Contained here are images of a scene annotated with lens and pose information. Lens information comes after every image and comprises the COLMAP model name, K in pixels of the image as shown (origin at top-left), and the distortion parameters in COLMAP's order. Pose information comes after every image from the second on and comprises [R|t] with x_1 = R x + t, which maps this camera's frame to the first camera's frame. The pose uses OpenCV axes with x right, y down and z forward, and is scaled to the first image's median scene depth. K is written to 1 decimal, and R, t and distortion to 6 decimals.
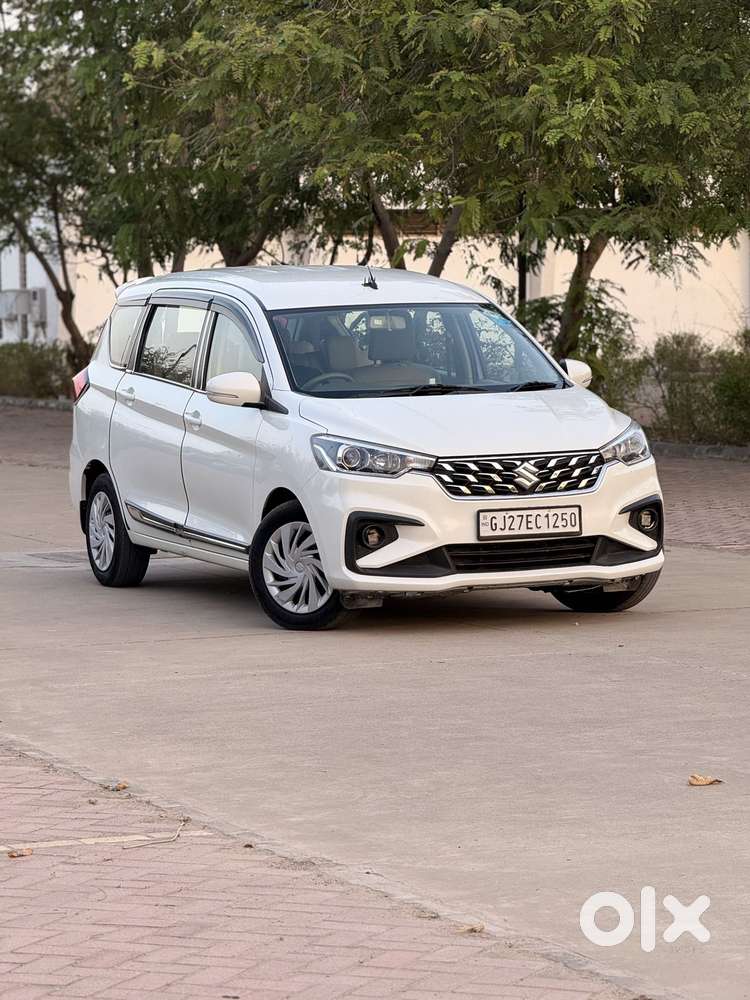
lens RADIAL K [[3410.8, 0, 399.8], [0, 3410.8, 578.0], [0, 0, 1]] dist [0.646808, 0.236189]
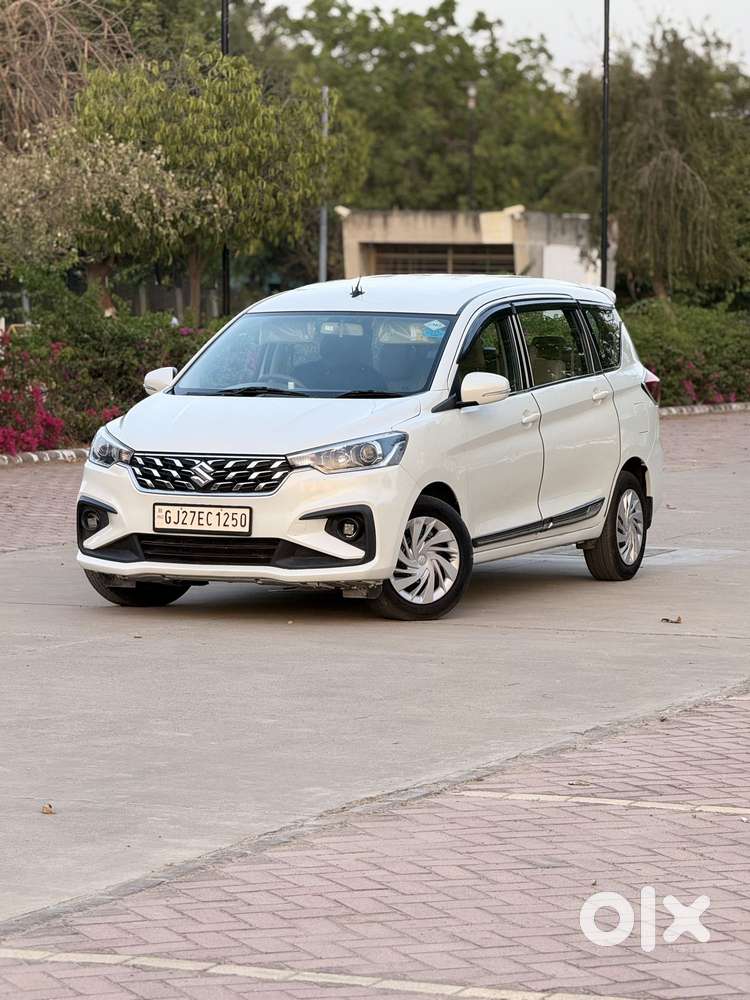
lens RADIAL K [[3410.8, 0, 399.8], [0, 3410.8, 578.0], [0, 0, 1]] dist [0.646808, 0.236189]
pose [[0.683587, 0.087188, -0.724643, 0.840068], [-0.087222, 0.995483, 0.037494, -0.042713], [0.724639, 0.037574, 0.688104, 0.316892]]
